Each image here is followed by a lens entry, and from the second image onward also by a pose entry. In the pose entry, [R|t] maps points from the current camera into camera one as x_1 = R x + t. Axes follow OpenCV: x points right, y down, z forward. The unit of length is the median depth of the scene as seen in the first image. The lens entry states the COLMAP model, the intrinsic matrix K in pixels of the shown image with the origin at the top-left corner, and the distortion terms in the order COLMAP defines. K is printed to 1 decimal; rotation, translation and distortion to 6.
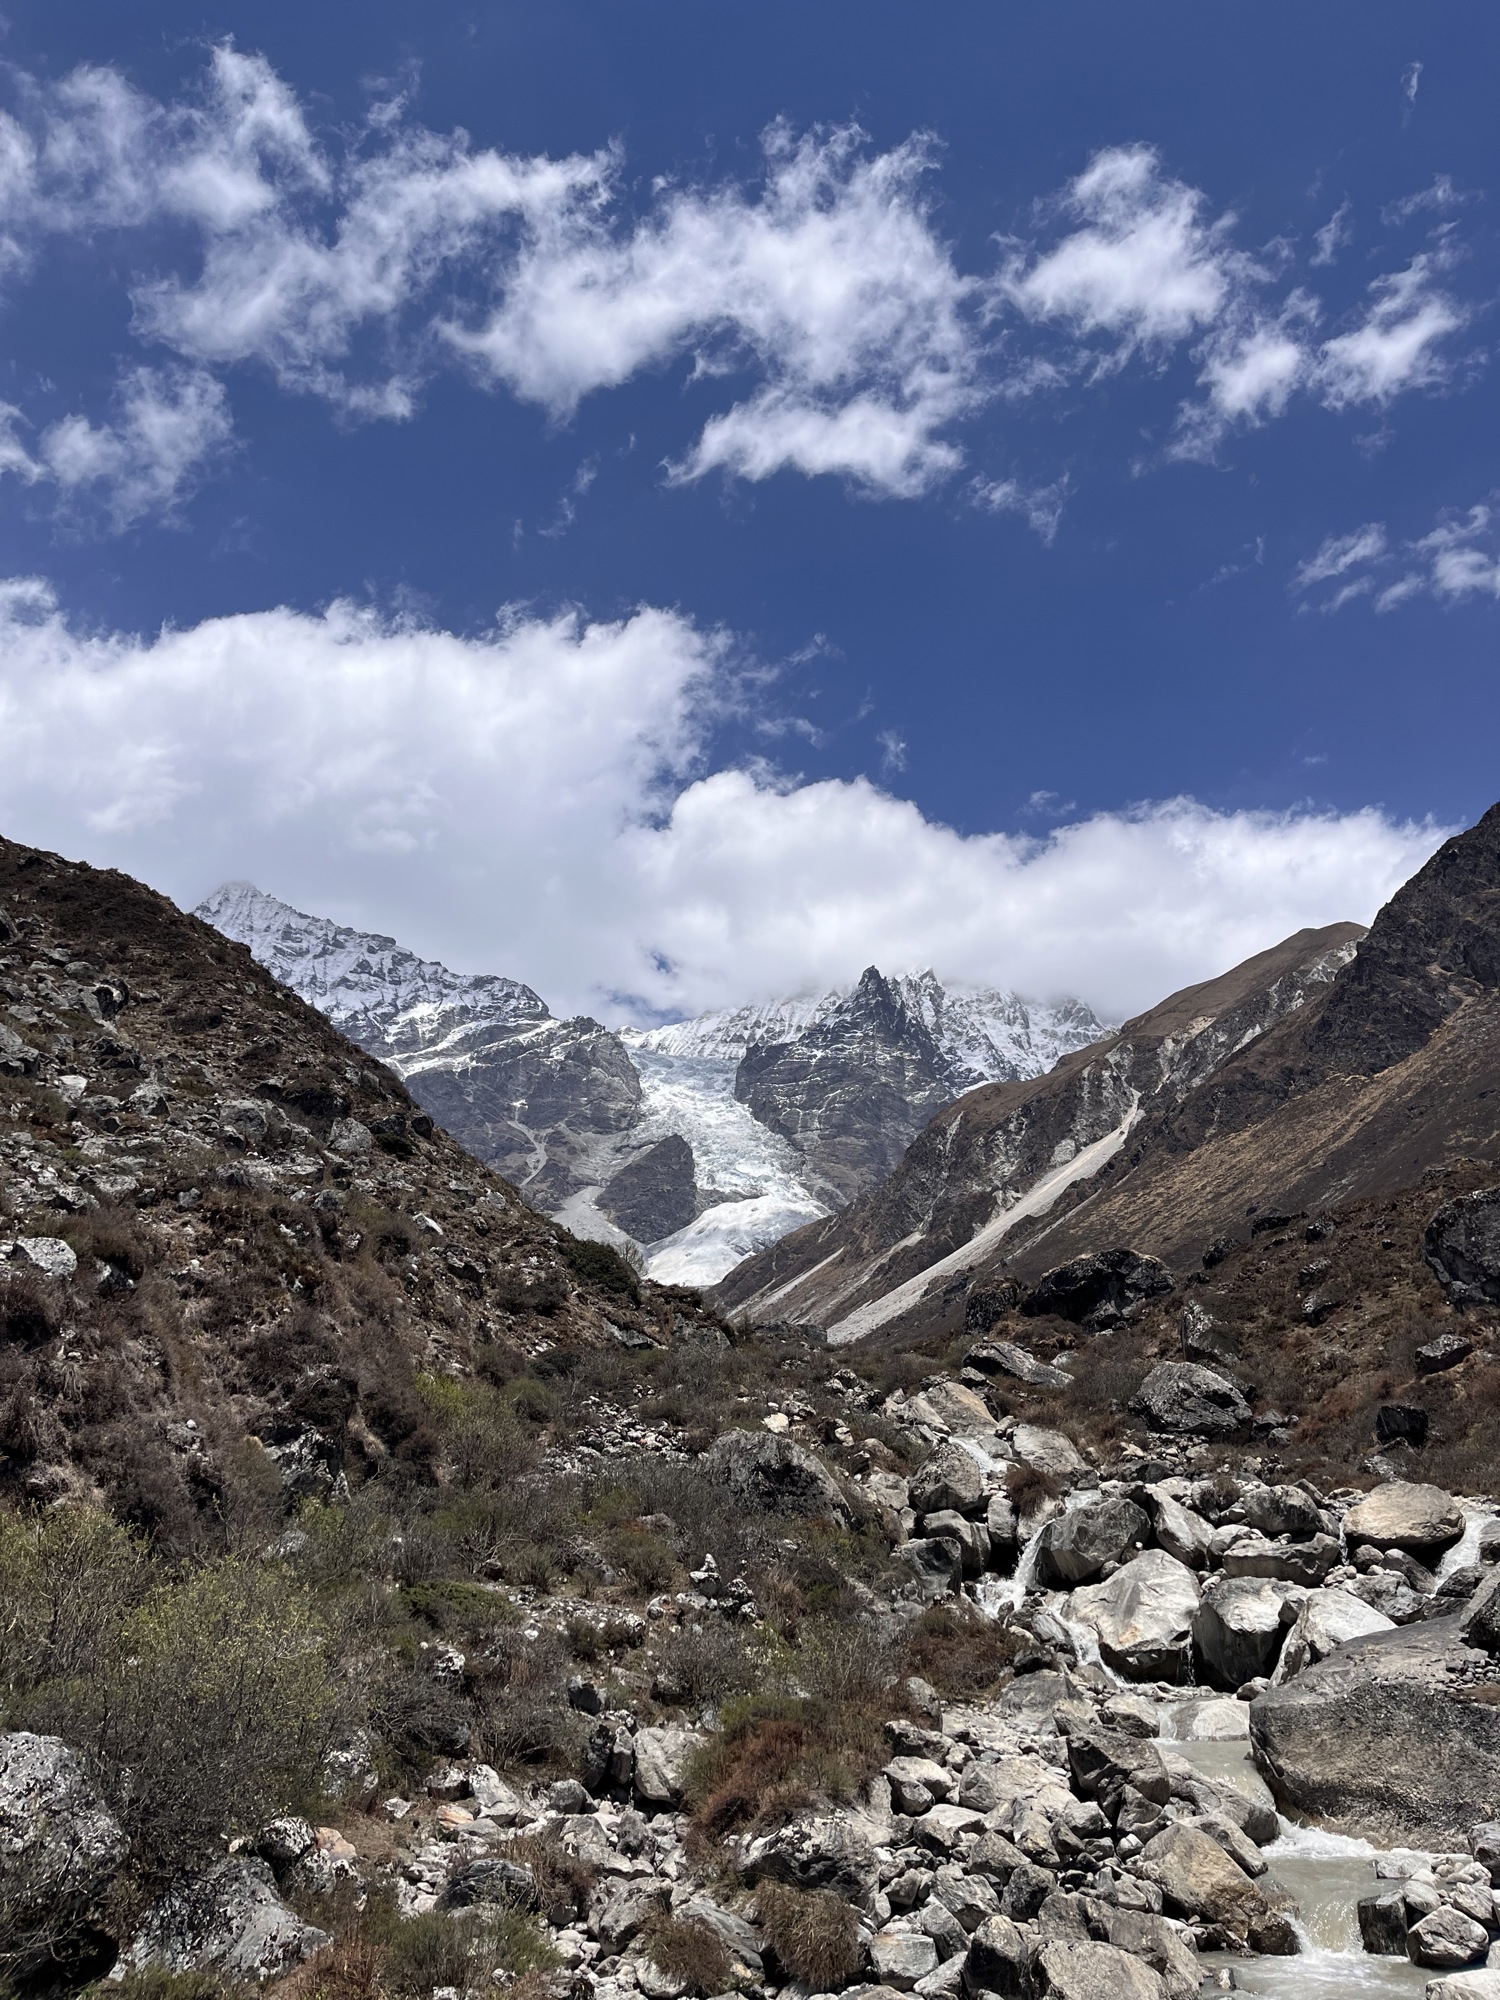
lens RADIAL K [[1401.0, 0, 750.0], [0, 1401.0, 1000.0], [0, 0, 1]] dist [0.059079, -0.034128]
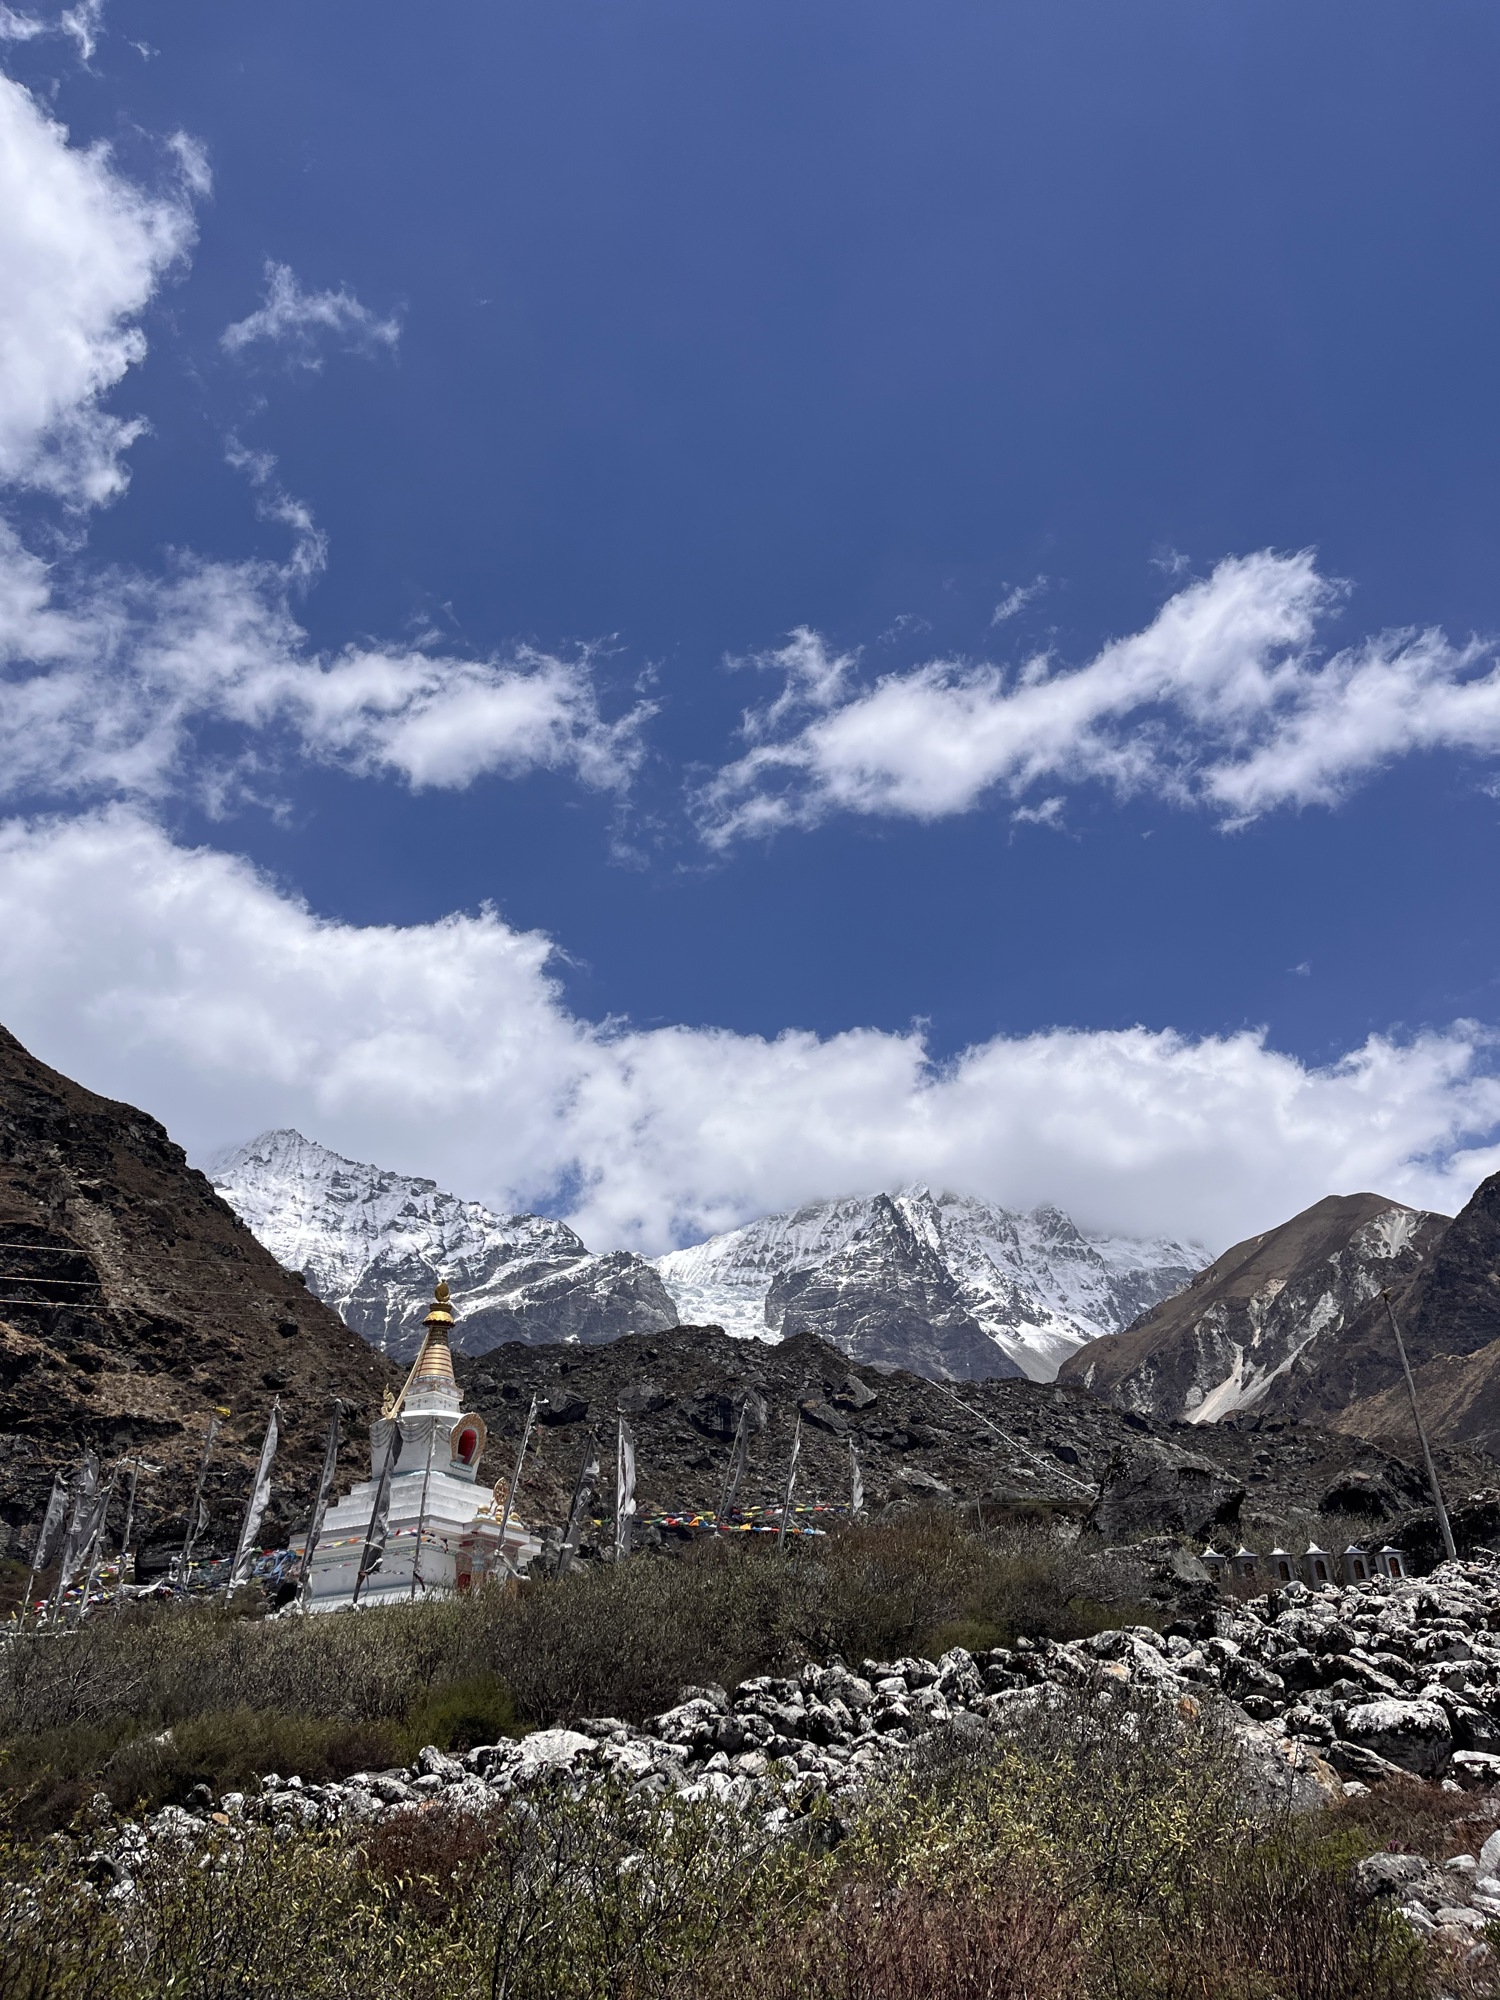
lens RADIAL K [[1401.0, 0, 750.0], [0, 1401.0, 1000.0], [0, 0, 1]] dist [0.059079, -0.034128]
pose [[0.998500, -0.021442, 0.050376, -0.069650], [0.028380, 0.989555, -0.141334, -0.023371], [-0.046820, 0.142552, 0.988679, -0.090832]]
